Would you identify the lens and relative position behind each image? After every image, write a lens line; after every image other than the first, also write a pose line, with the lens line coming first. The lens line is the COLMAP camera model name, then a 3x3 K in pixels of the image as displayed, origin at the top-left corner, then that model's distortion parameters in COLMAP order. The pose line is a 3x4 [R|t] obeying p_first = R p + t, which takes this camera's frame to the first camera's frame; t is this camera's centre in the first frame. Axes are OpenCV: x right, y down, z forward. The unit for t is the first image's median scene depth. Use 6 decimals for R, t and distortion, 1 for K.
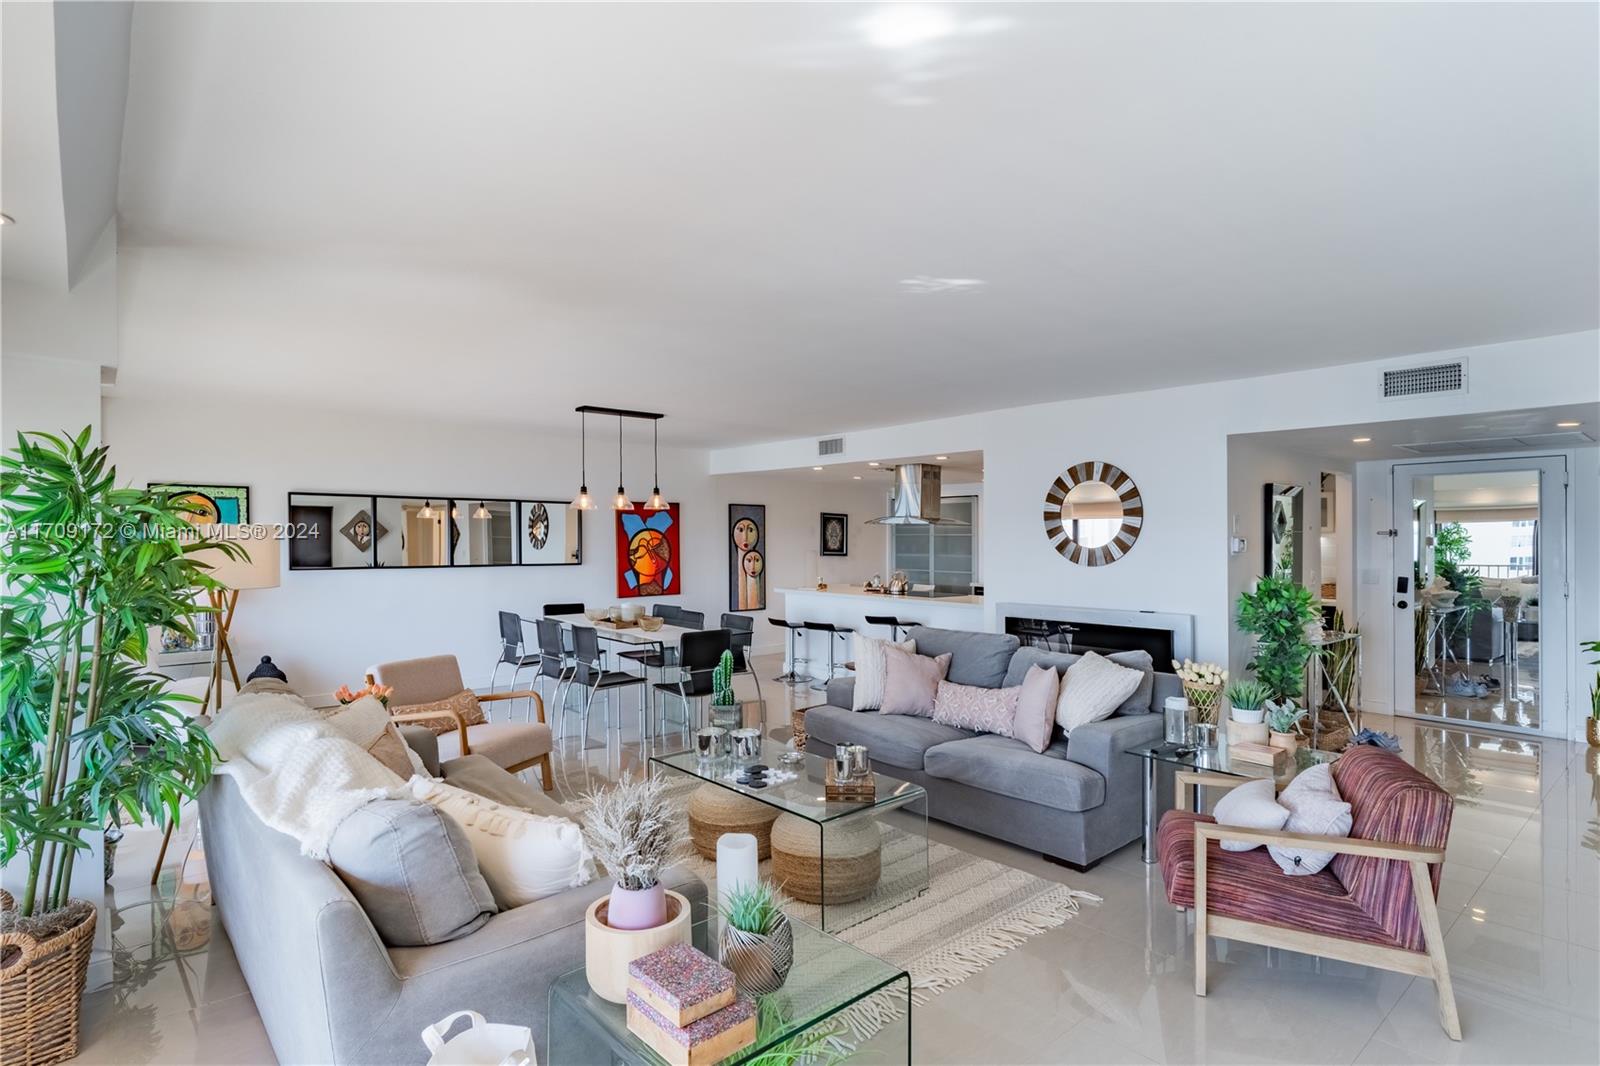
lens RADIAL K [[823.4, 0, 807.6], [0, 823.4, 537.7], [0, 0, 1]] dist [-0.004282, 0.001754]
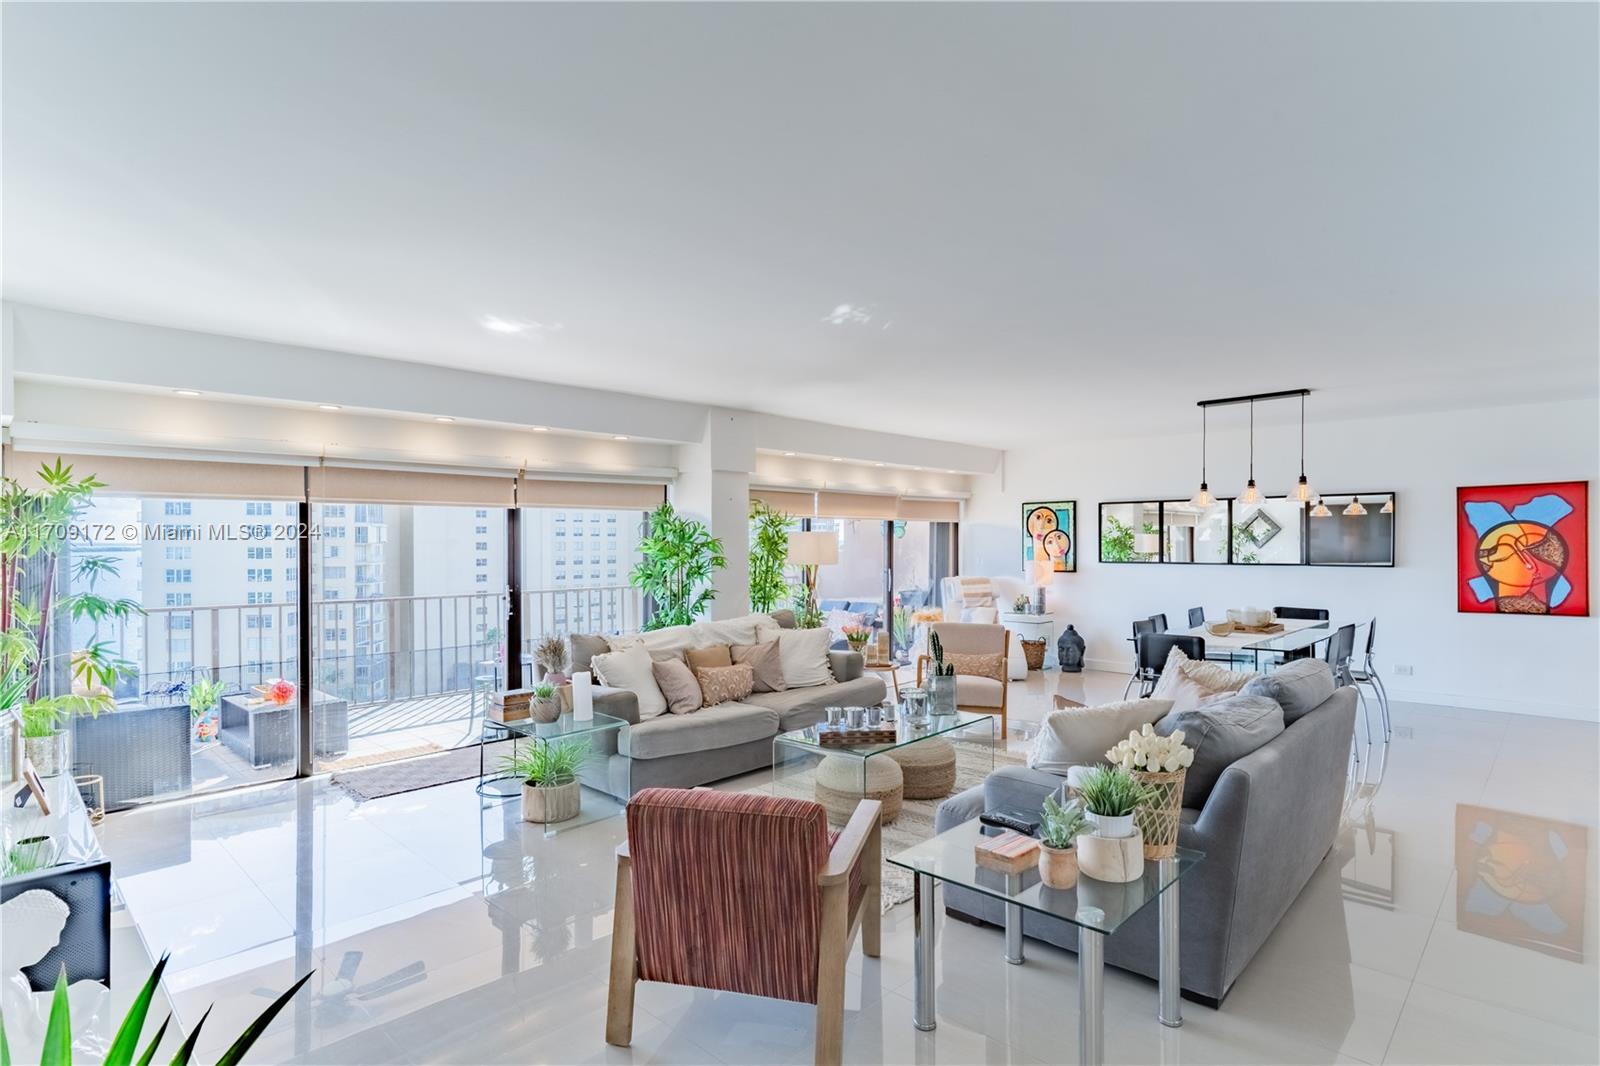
lens RADIAL K [[792.9, 0, 765.4], [0, 792.9, 539.5], [0, 0, 1]] dist [-0.012744, 0.000318]
pose [[0.069169, -0.002218, -0.997602, 0.453768], [0.011255, 0.999936, -0.001442, -0.000891], [0.997541, -0.011129, 0.069190, 0.300236]]
